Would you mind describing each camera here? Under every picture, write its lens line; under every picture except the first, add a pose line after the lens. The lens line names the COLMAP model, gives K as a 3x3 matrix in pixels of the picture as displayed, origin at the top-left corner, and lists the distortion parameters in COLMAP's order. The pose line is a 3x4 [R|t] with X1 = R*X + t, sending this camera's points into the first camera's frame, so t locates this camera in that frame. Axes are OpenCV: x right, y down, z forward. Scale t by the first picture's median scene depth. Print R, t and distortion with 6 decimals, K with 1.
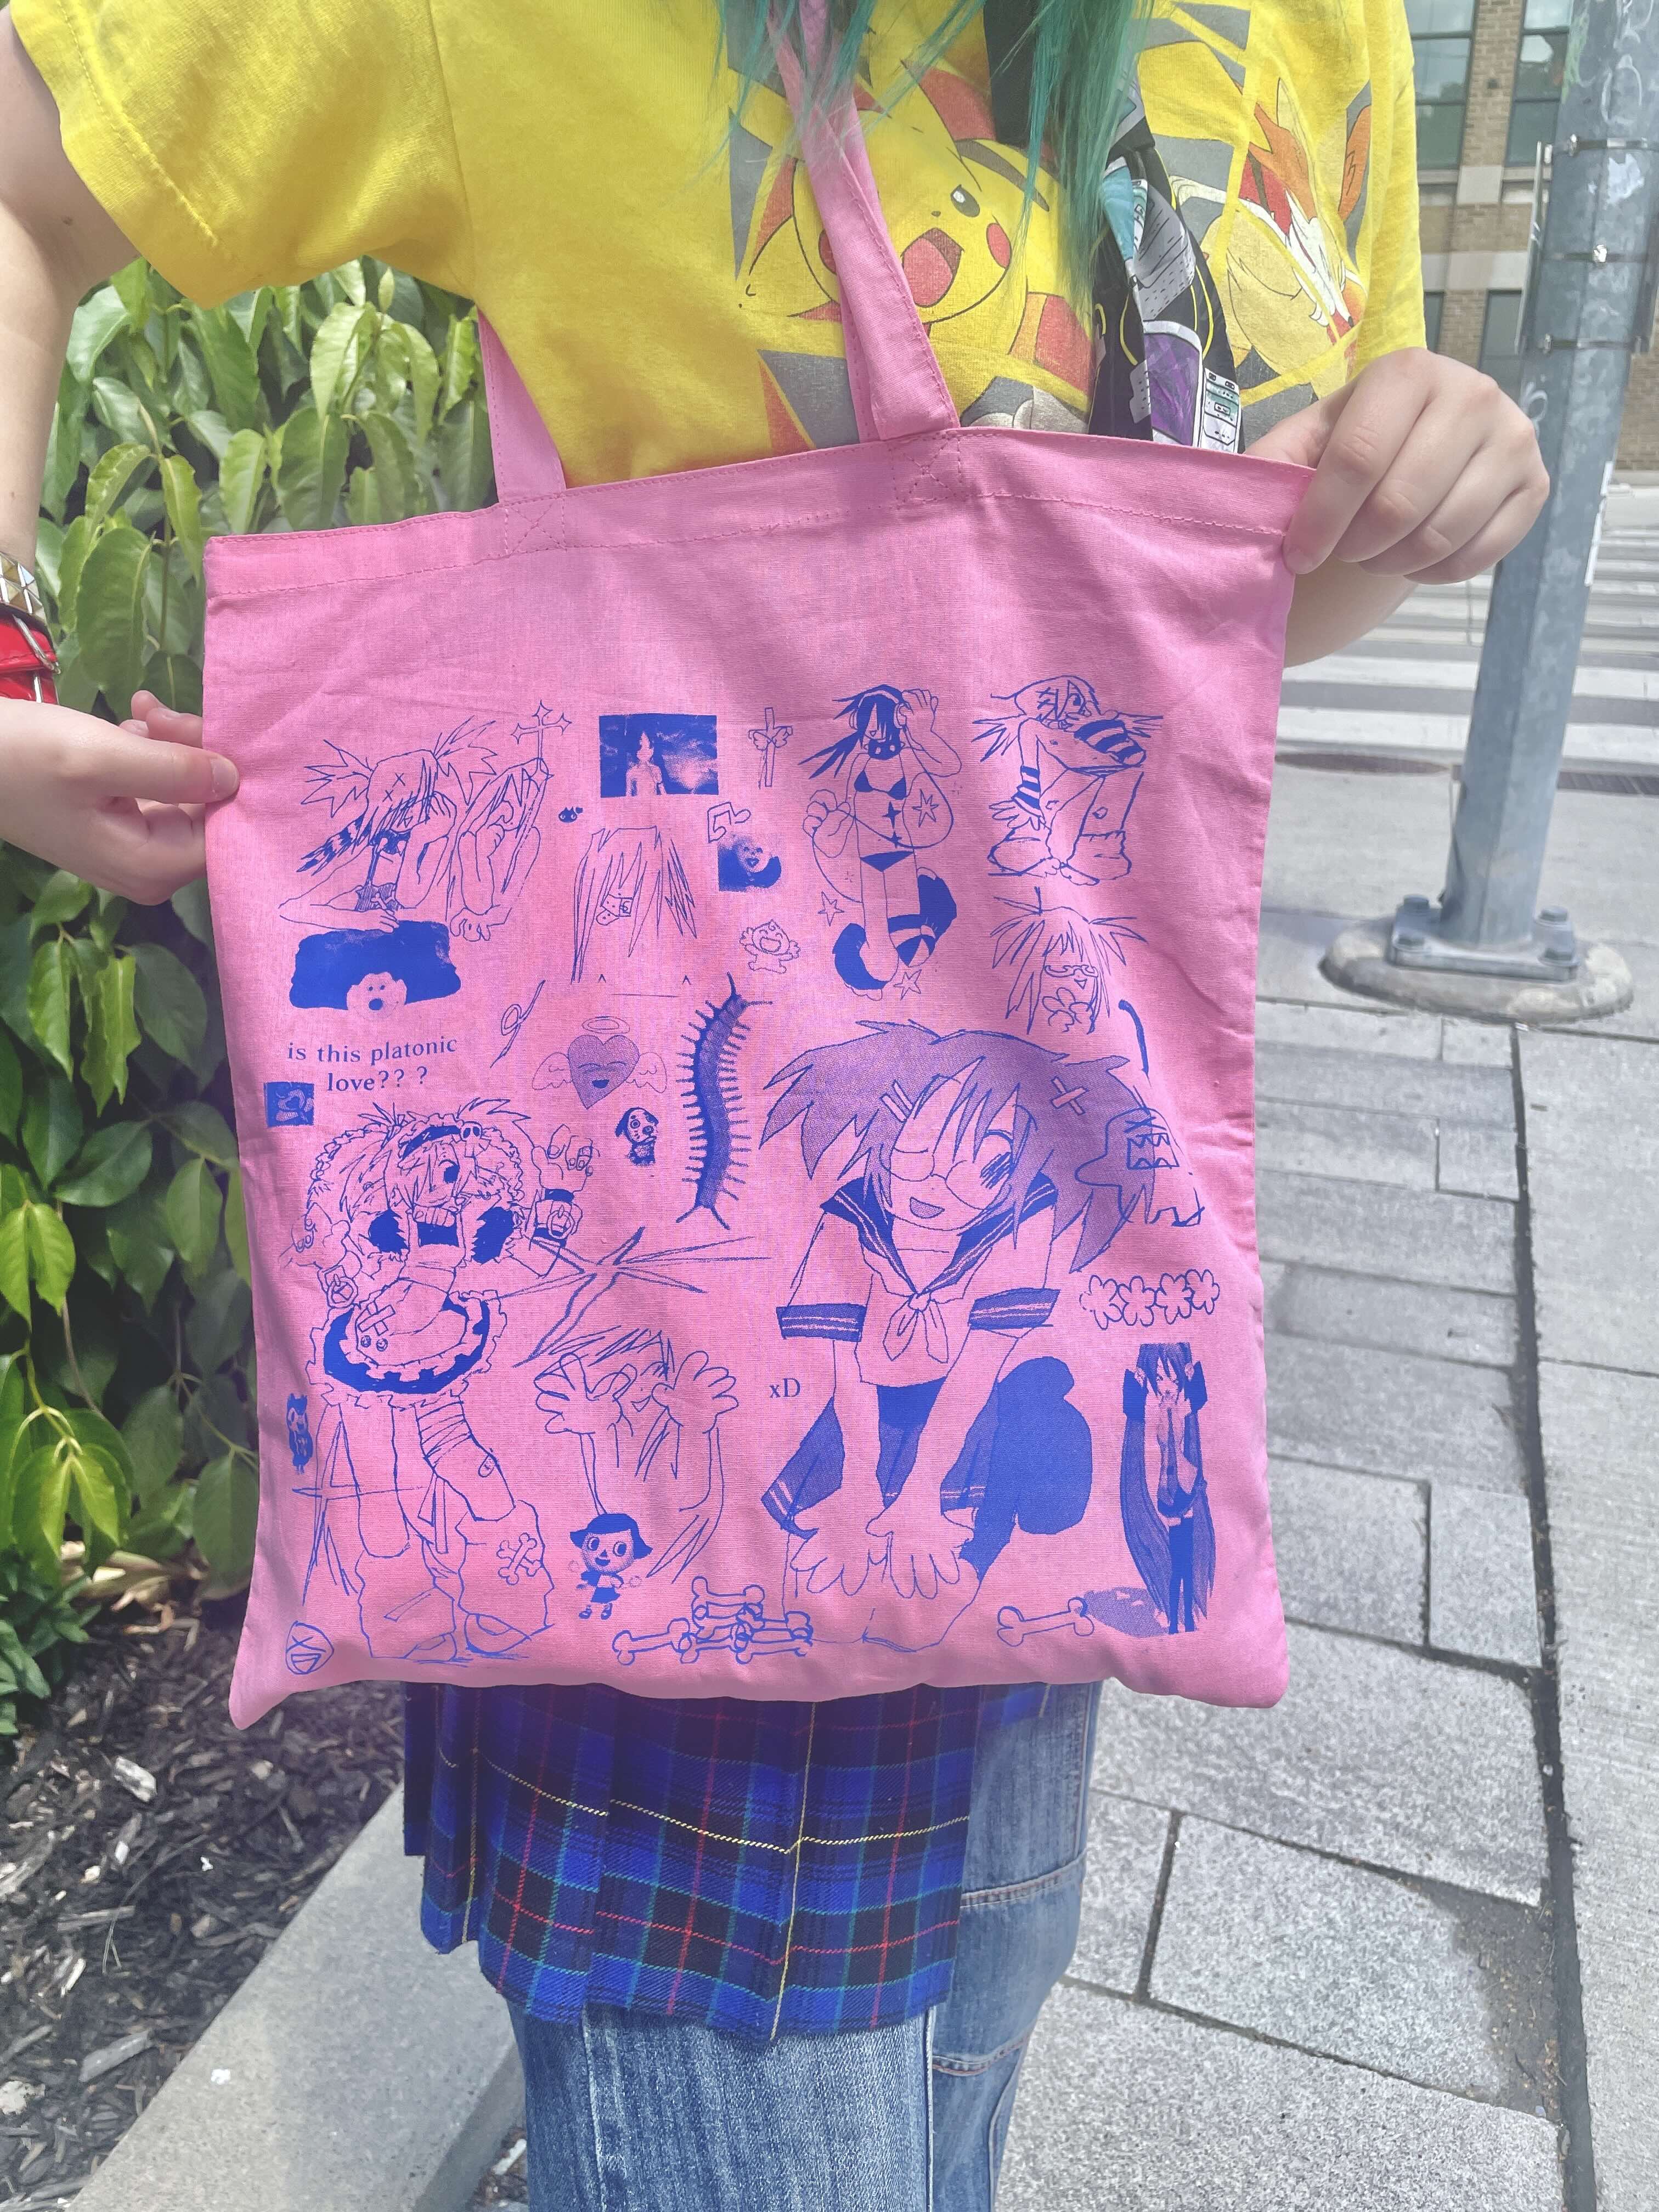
lens RADIAL K [[1683.4, 0, 826.6], [0, 1683.4, 1097.2], [0, 0, 1]] dist [-0.009687, -0.015412]
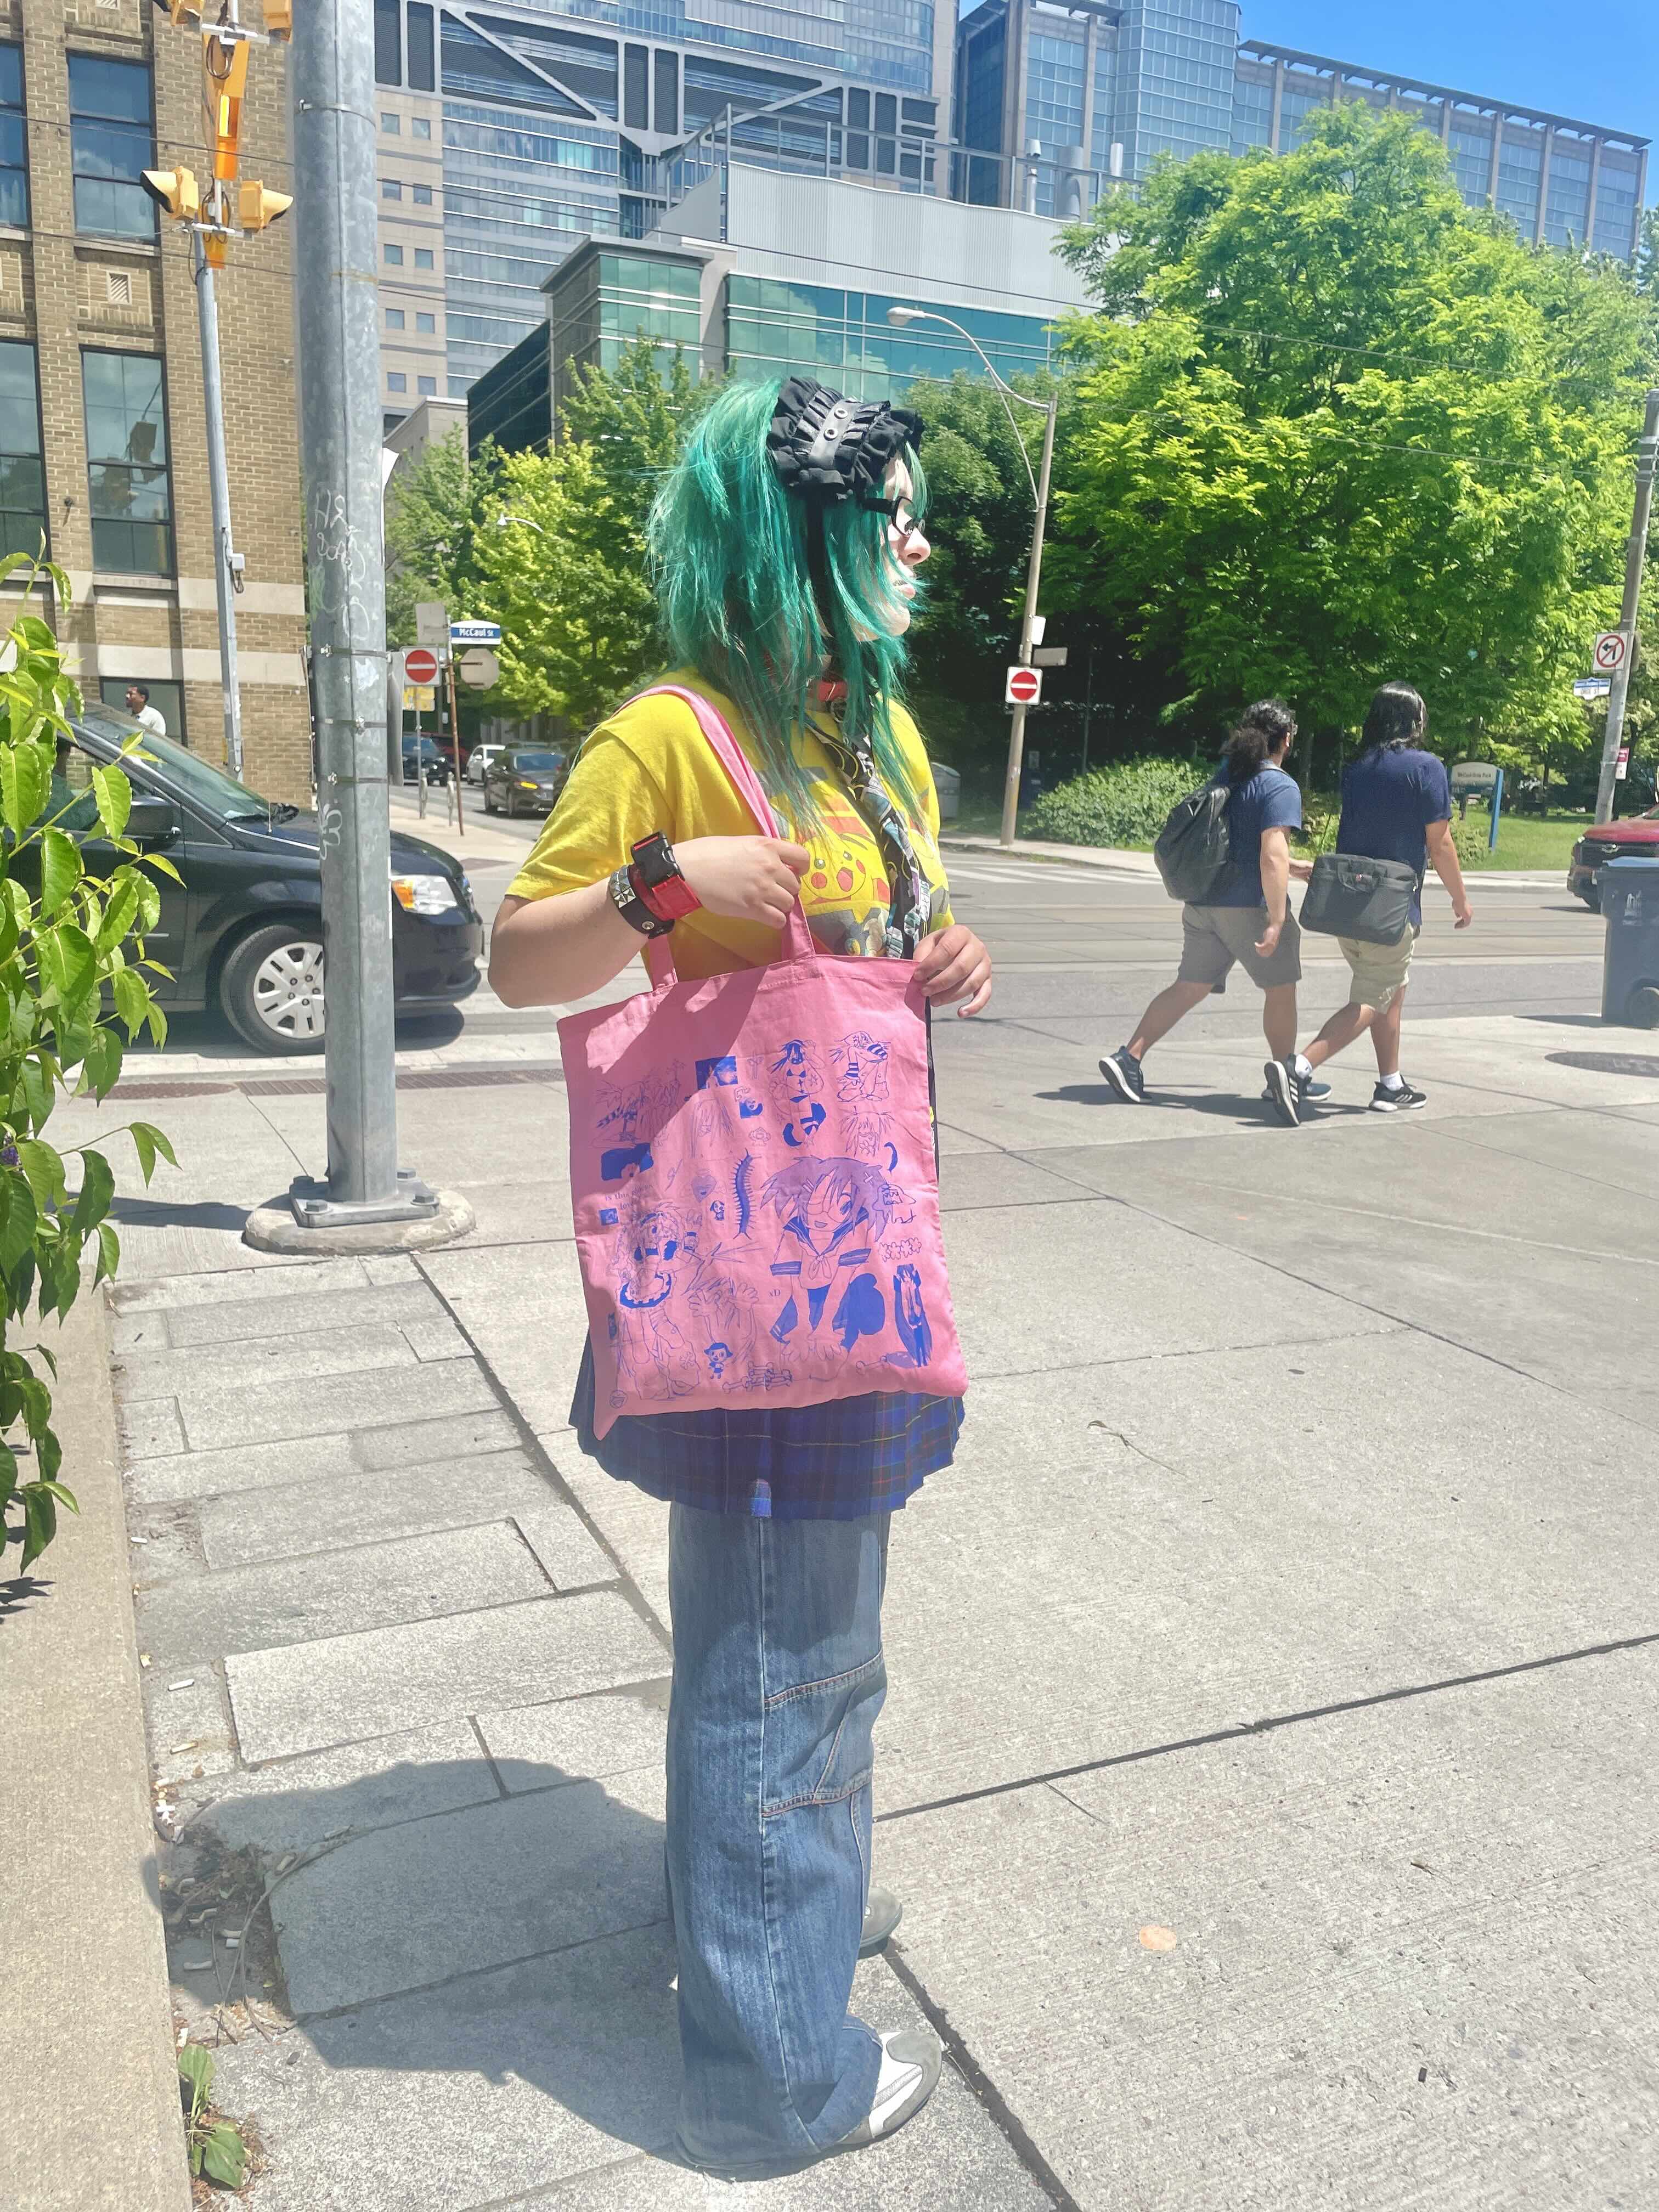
lens RADIAL K [[1683.4, 0, 828.2], [0, 1683.4, 1108.8], [0, 0, 1]] dist [-0.009687, -0.015412]
pose [[0.718334, -0.118860, 0.685469, -0.281507], [0.239866, 0.967195, -0.083655, 0.041935], [-0.653039, 0.224512, 0.723280, -0.246106]]
